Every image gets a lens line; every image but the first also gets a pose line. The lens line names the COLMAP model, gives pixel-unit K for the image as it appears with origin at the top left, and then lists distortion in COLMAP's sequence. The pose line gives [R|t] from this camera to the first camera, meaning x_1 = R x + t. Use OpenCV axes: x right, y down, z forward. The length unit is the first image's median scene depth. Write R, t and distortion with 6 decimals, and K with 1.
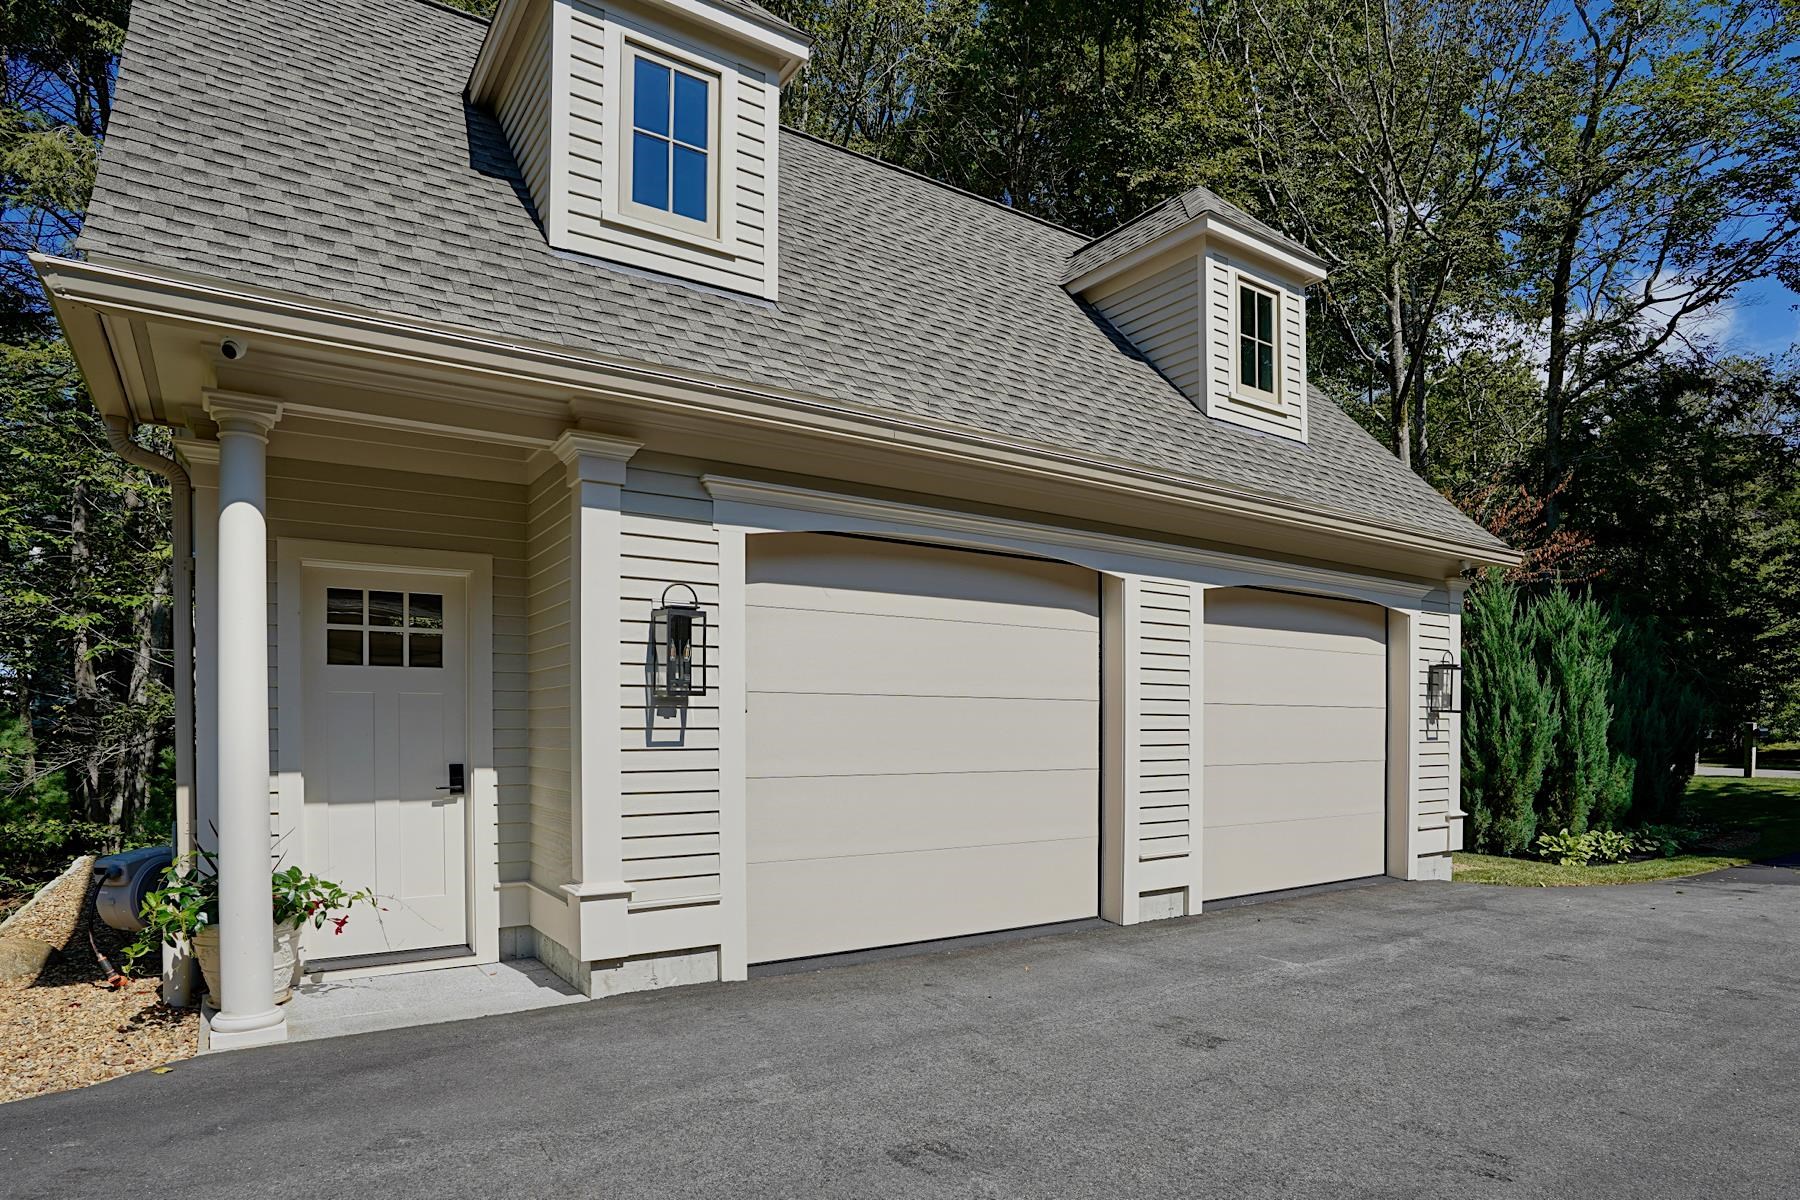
lens RADIAL K [[1009.8, 0, 902.5], [0, 1009.8, 732.4], [0, 0, 1]] dist [-0.069271, 0.025011]
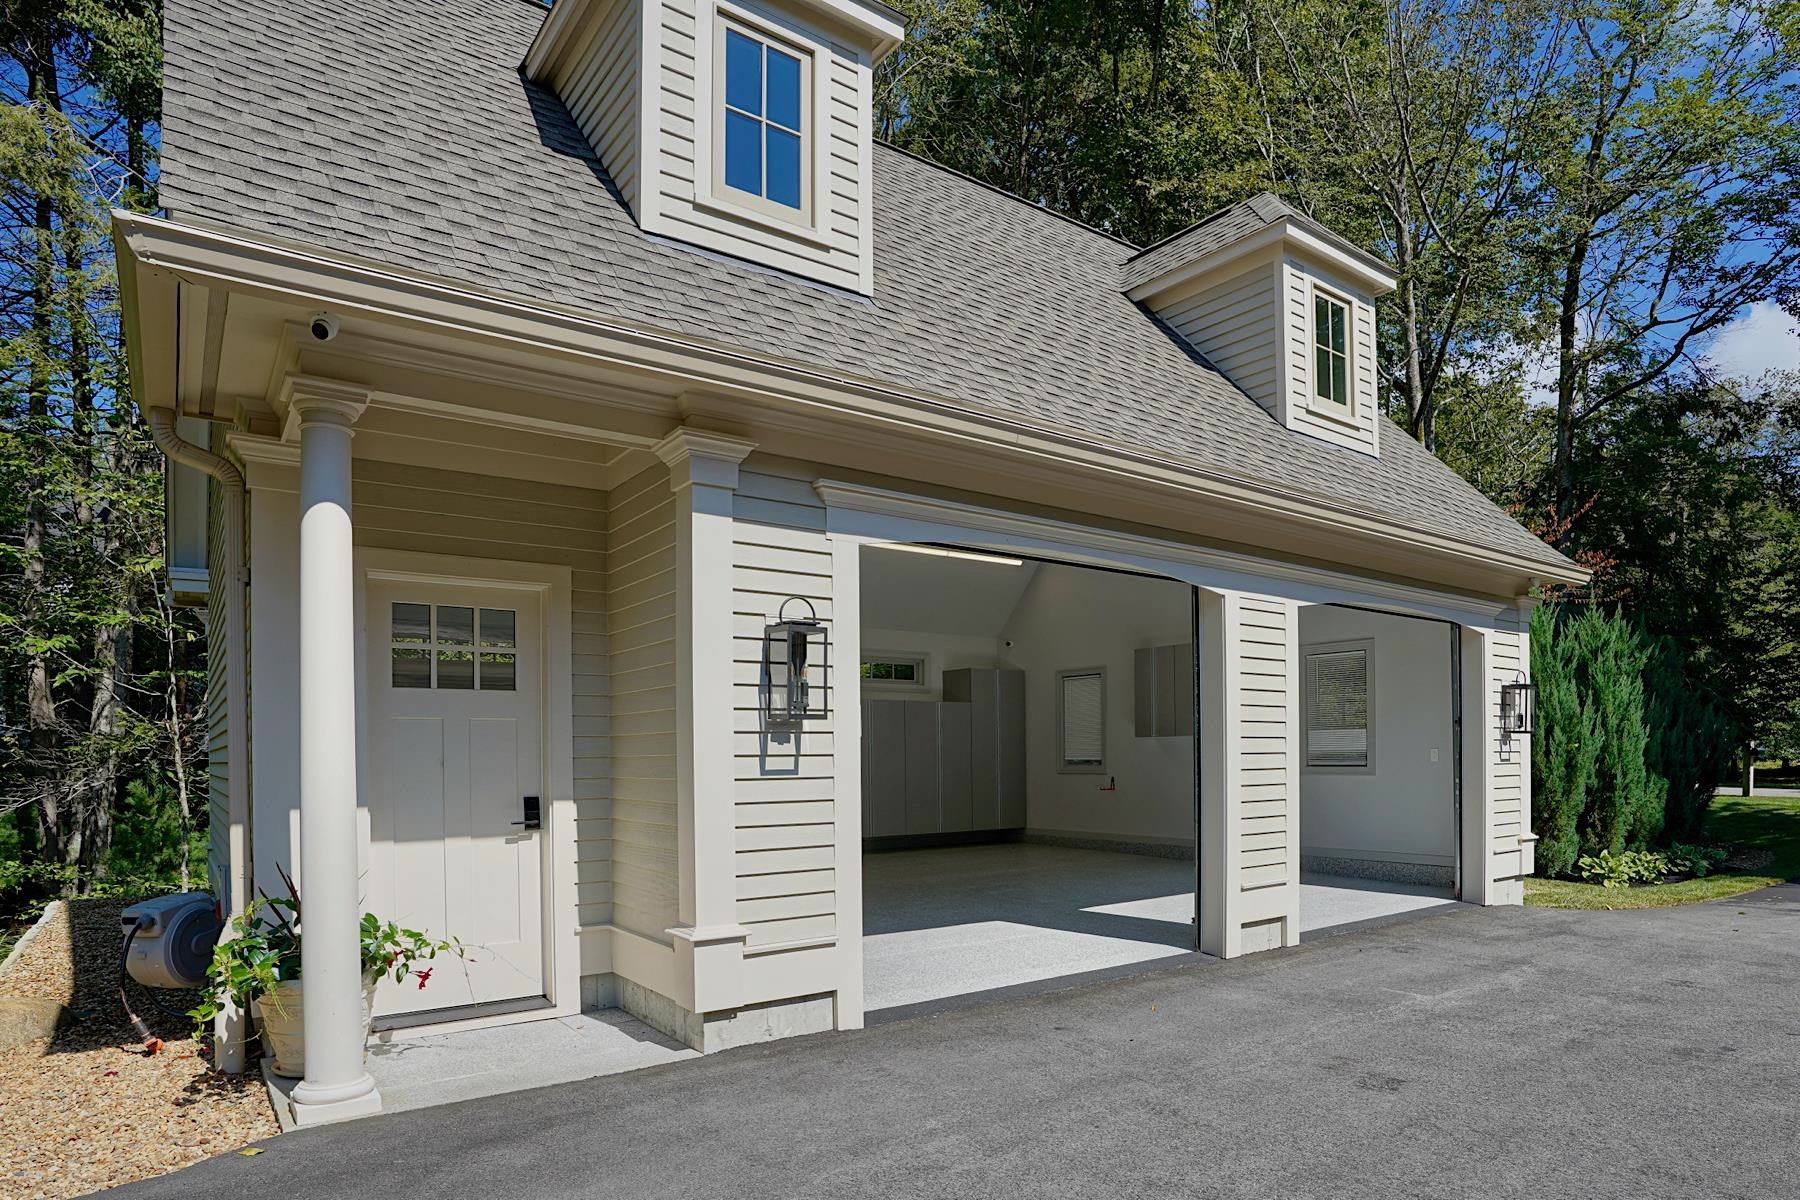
lens RADIAL K [[1034.6, 0, 931.5], [0, 1034.6, 751.5], [0, 0, 1]] dist [-0.071379, 0.026274]
pose [[0.998661, -0.007821, 0.051137, -0.127255], [0.008181, 0.999943, -0.006836, -0.000027], [-0.051080, 0.007246, 0.998668, 0.047802]]
